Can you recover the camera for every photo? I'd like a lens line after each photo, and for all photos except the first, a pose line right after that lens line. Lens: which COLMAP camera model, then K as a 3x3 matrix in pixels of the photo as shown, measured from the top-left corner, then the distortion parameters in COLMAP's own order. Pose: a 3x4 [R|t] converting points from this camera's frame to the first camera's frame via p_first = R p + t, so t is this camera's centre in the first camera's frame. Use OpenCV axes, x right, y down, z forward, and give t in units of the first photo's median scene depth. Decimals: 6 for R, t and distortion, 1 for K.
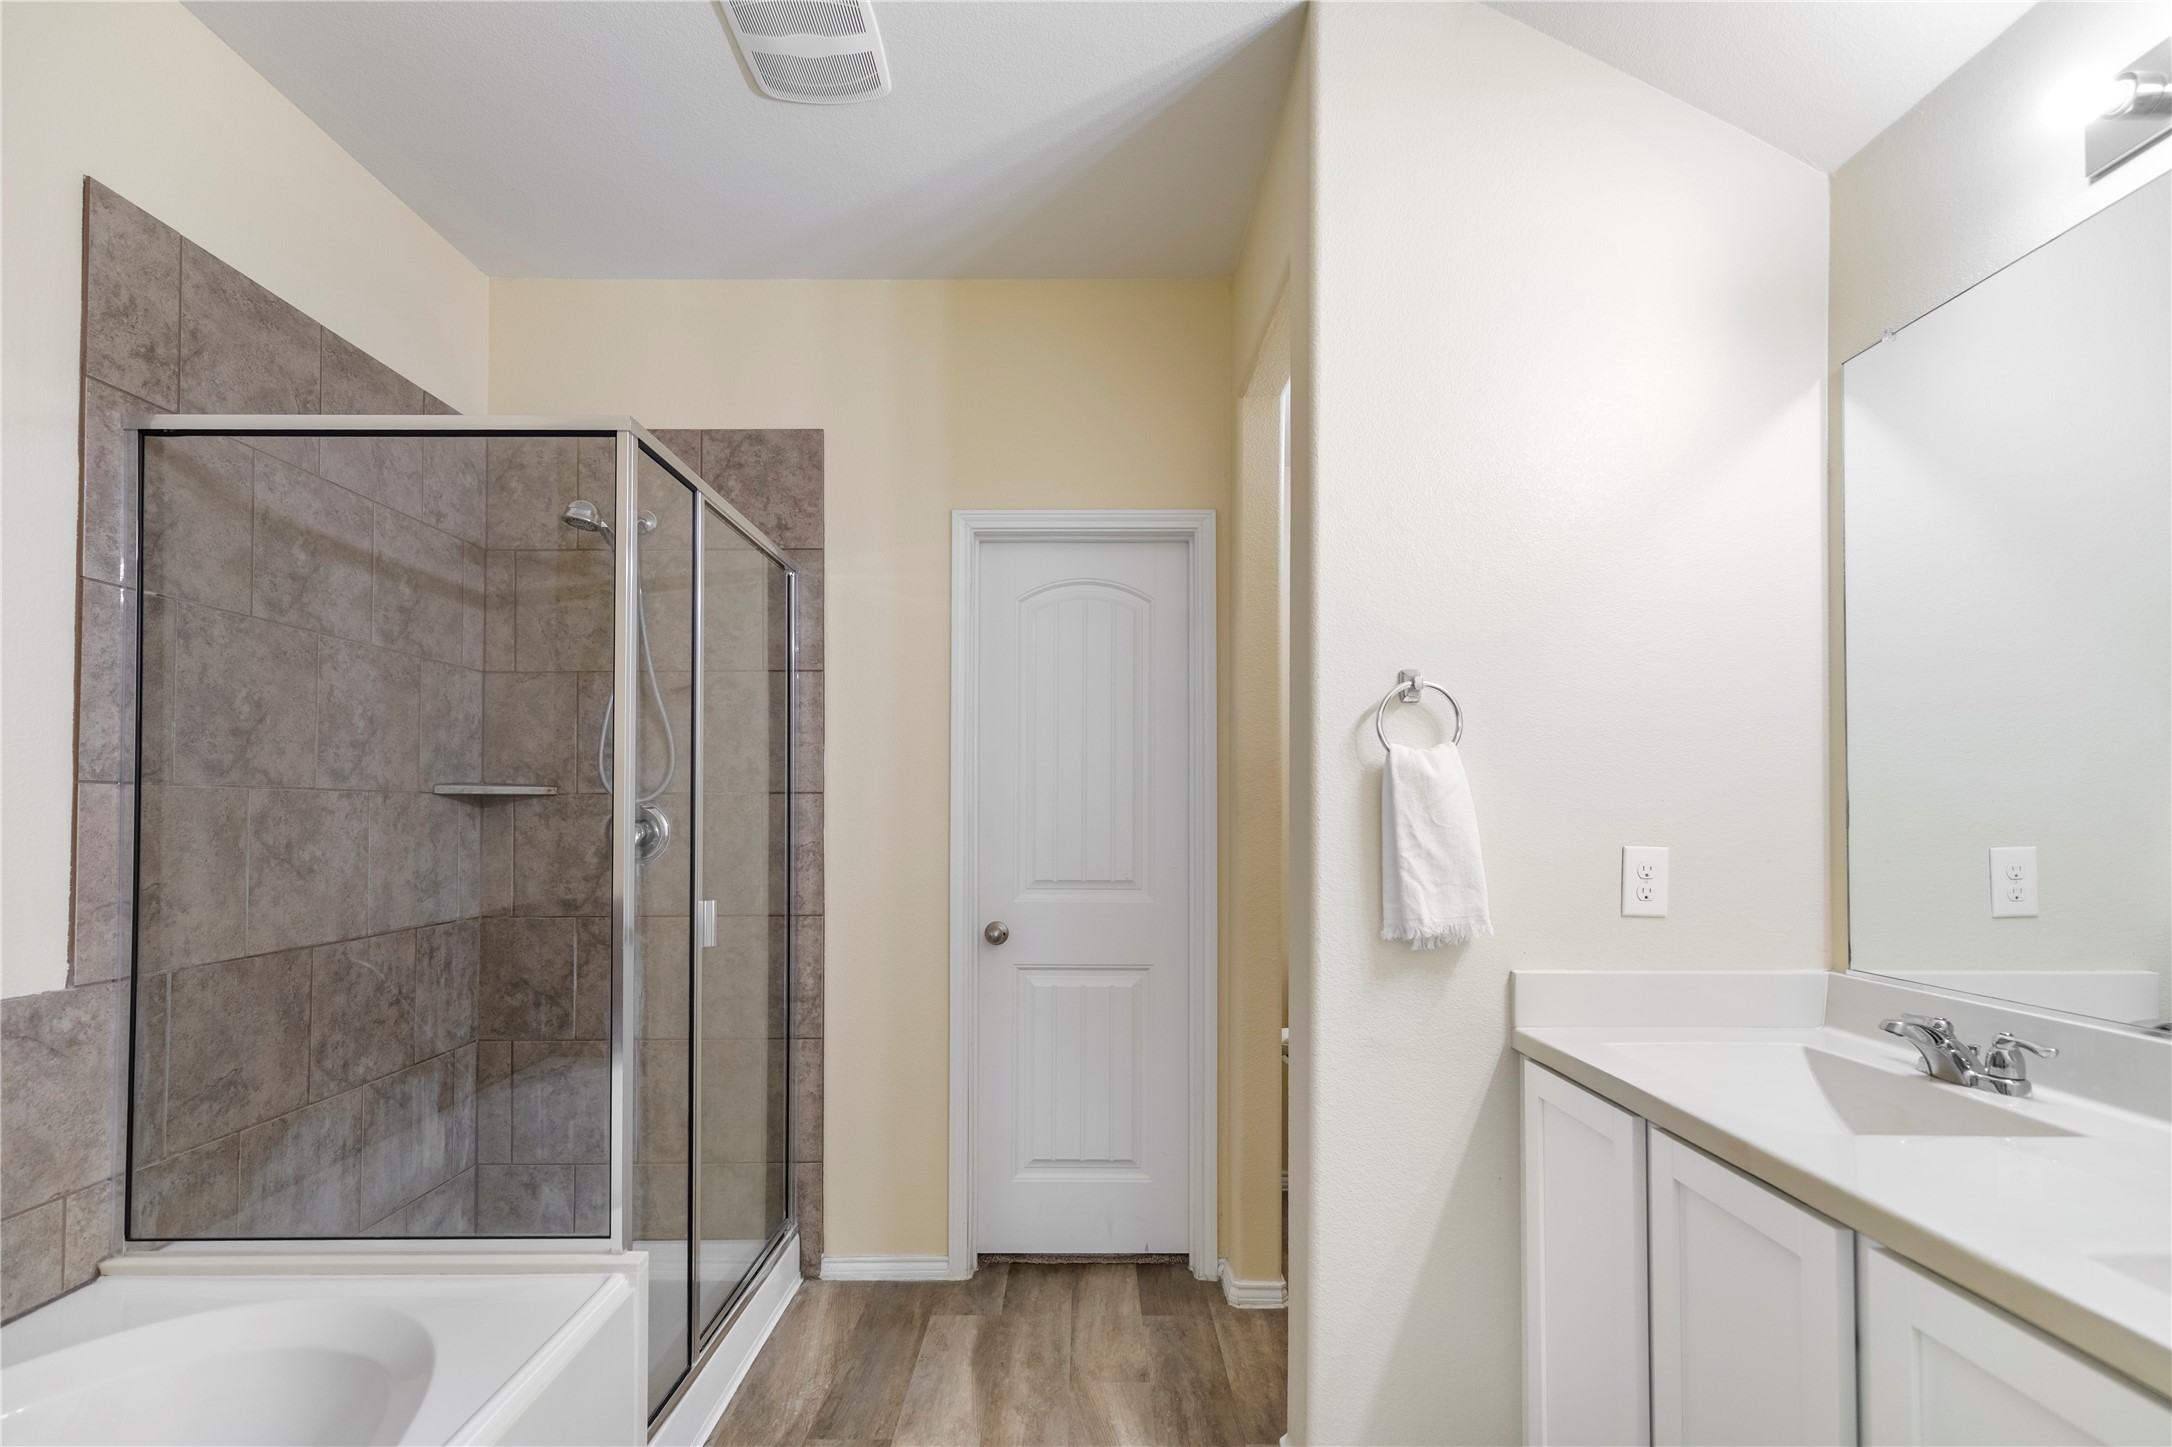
lens RADIAL K [[1019.6, 0, 1072.9], [0, 1019.6, 796.3], [0, 0, 1]] dist [0.003494, 0.000443]
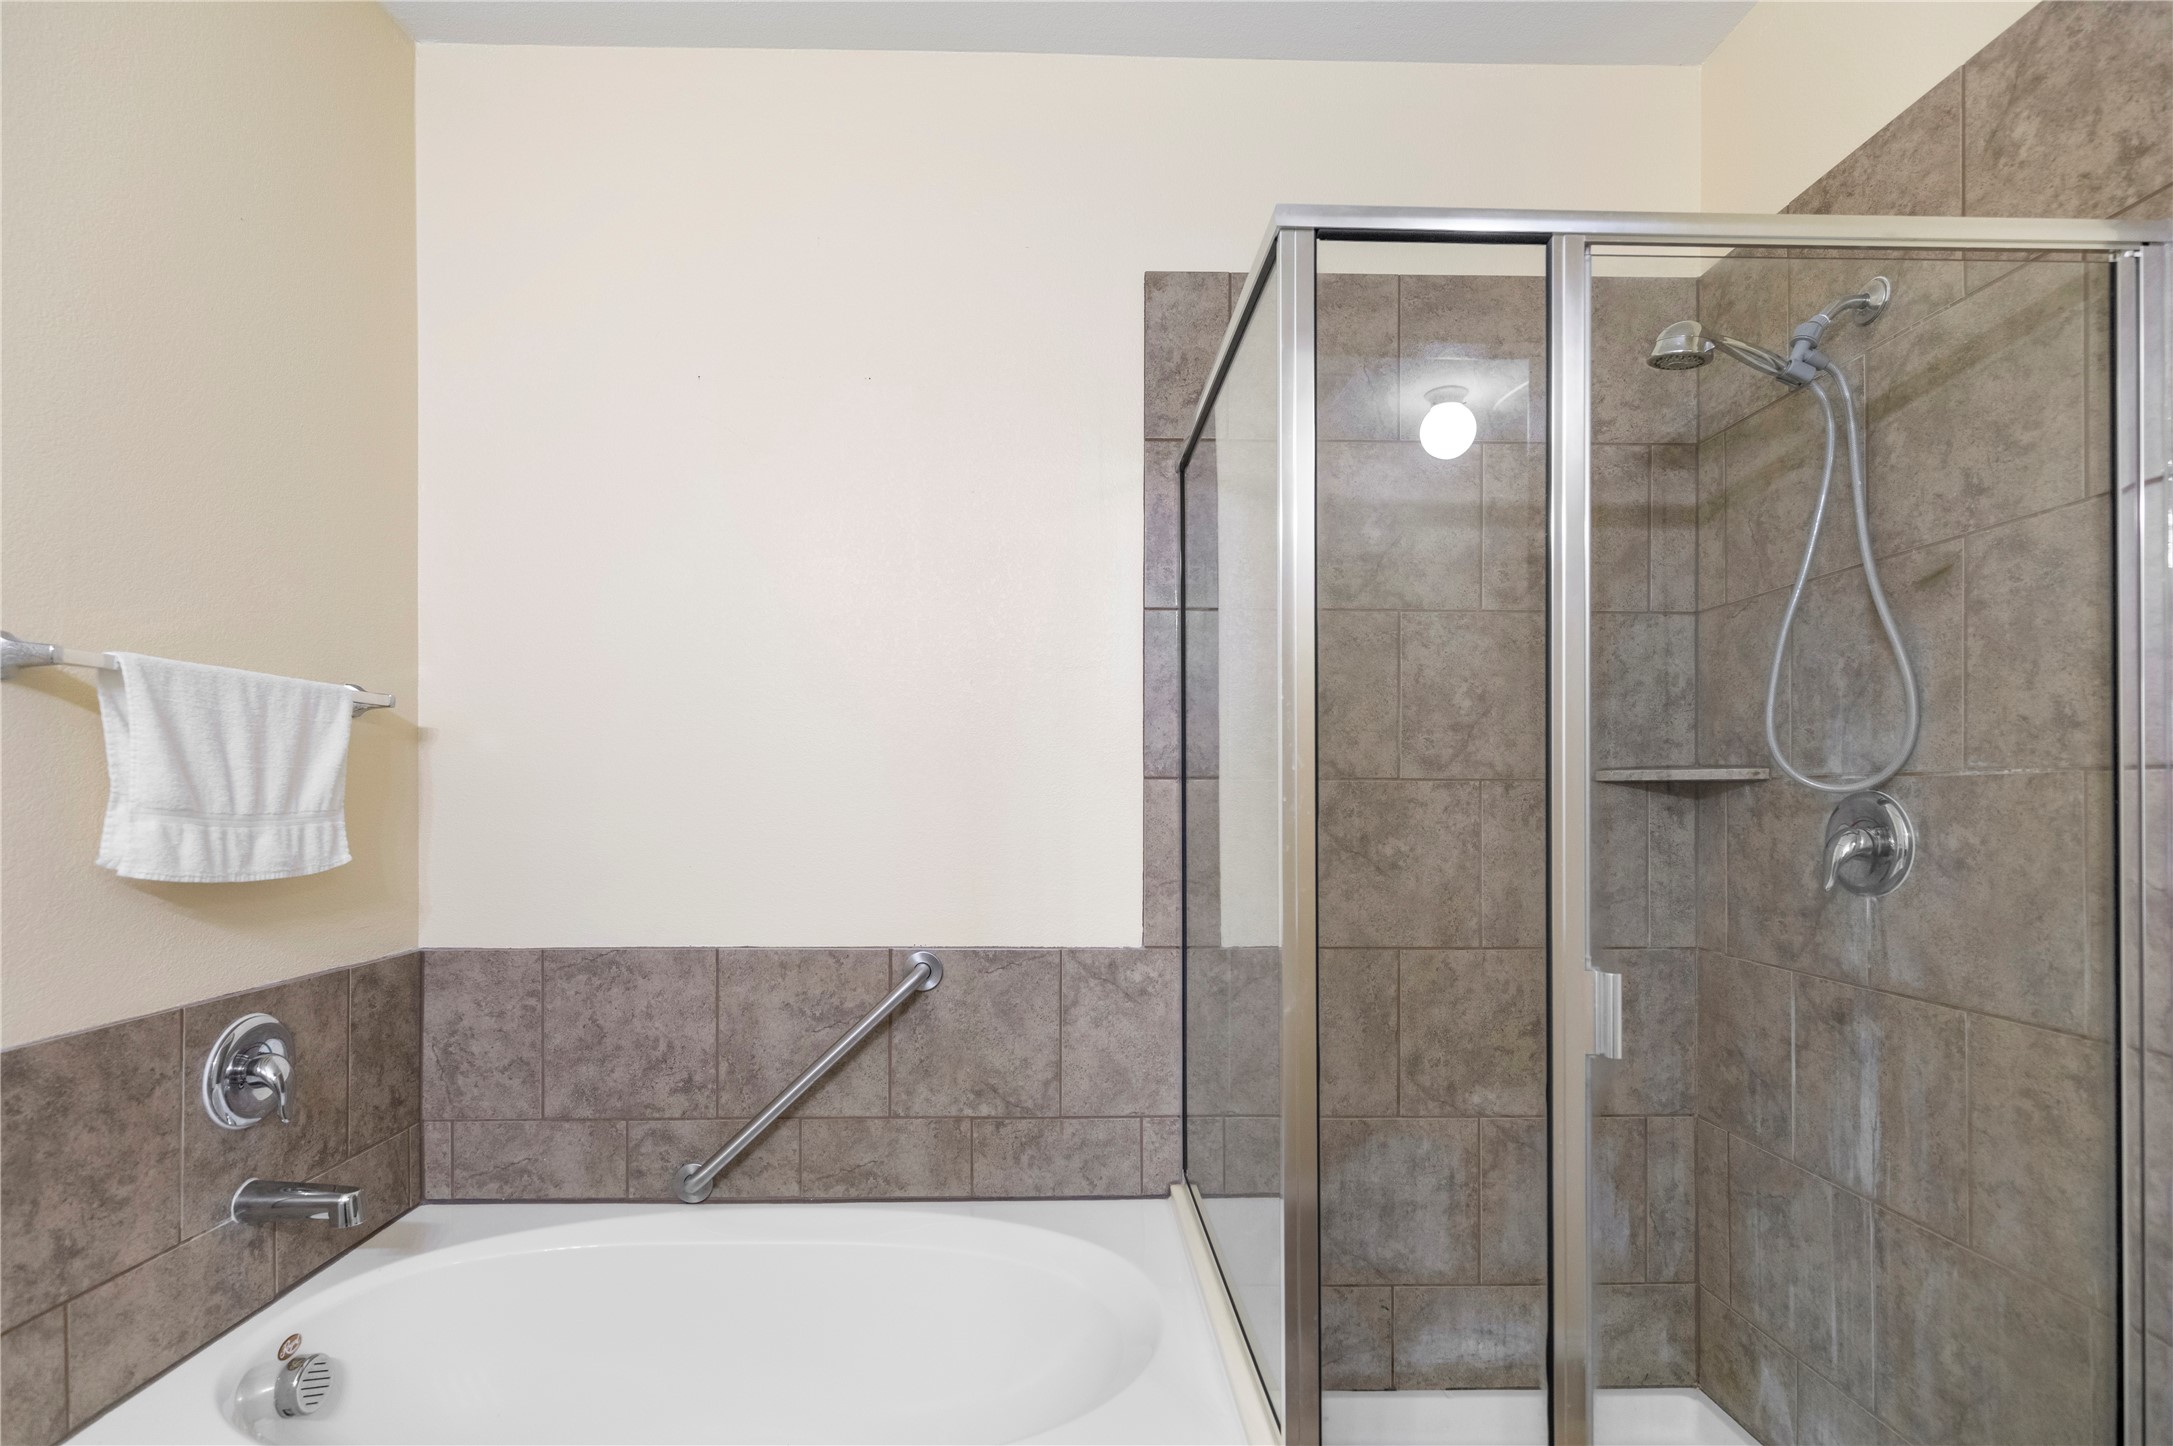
lens RADIAL K [[1020.1, 0, 1073.4], [0, 1020.1, 795.8], [0, 0, 1]] dist [0.003494, 0.000443]
pose [[0.029364, -0.000928, -0.999568, 0.165964], [0.011713, 0.999931, -0.000584, 0.004817], [0.999500, -0.011691, 0.029373, 0.633804]]
